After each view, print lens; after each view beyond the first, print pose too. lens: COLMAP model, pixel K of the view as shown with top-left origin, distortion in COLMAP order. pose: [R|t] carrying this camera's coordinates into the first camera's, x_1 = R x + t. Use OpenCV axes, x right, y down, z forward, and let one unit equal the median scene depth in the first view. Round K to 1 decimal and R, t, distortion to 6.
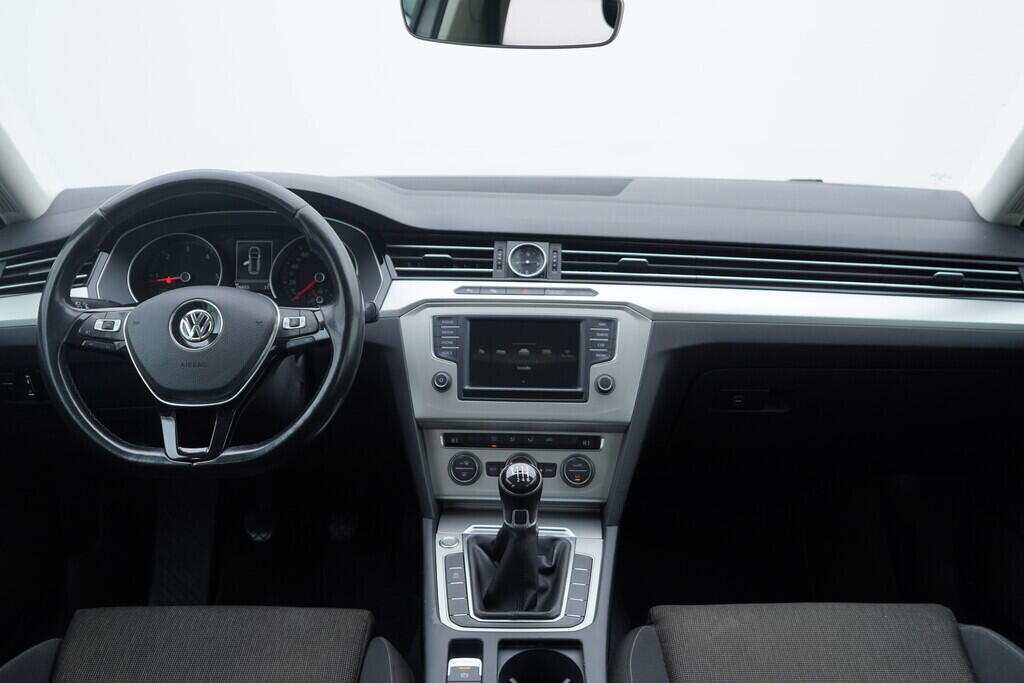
lens RADIAL K [[1041.8, 0, 512.0], [0, 1041.8, 341.5], [0, 0, 1]] dist [0.003123, 0.005247]
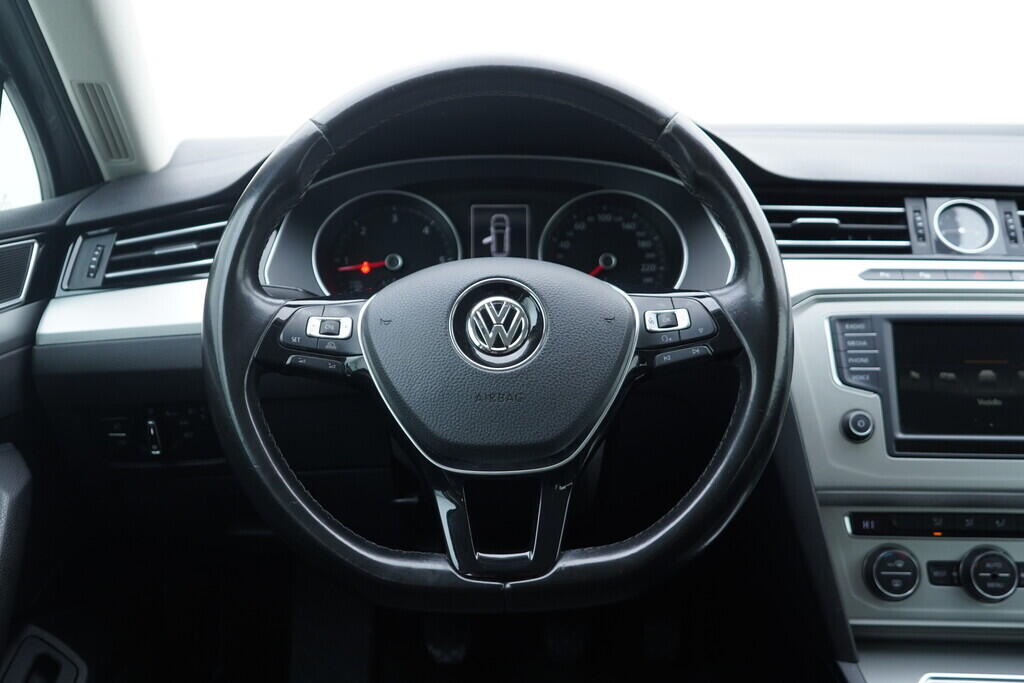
lens RADIAL K [[1041.8, 0, 512.0], [0, 1041.8, 341.5], [0, 0, 1]] dist [0.003123, 0.005247]
pose [[0.999947, -0.006588, 0.007945, -0.265868], [0.006936, 0.998981, -0.044608, 0.015435], [-0.007643, 0.044660, 0.998973, 0.403304]]
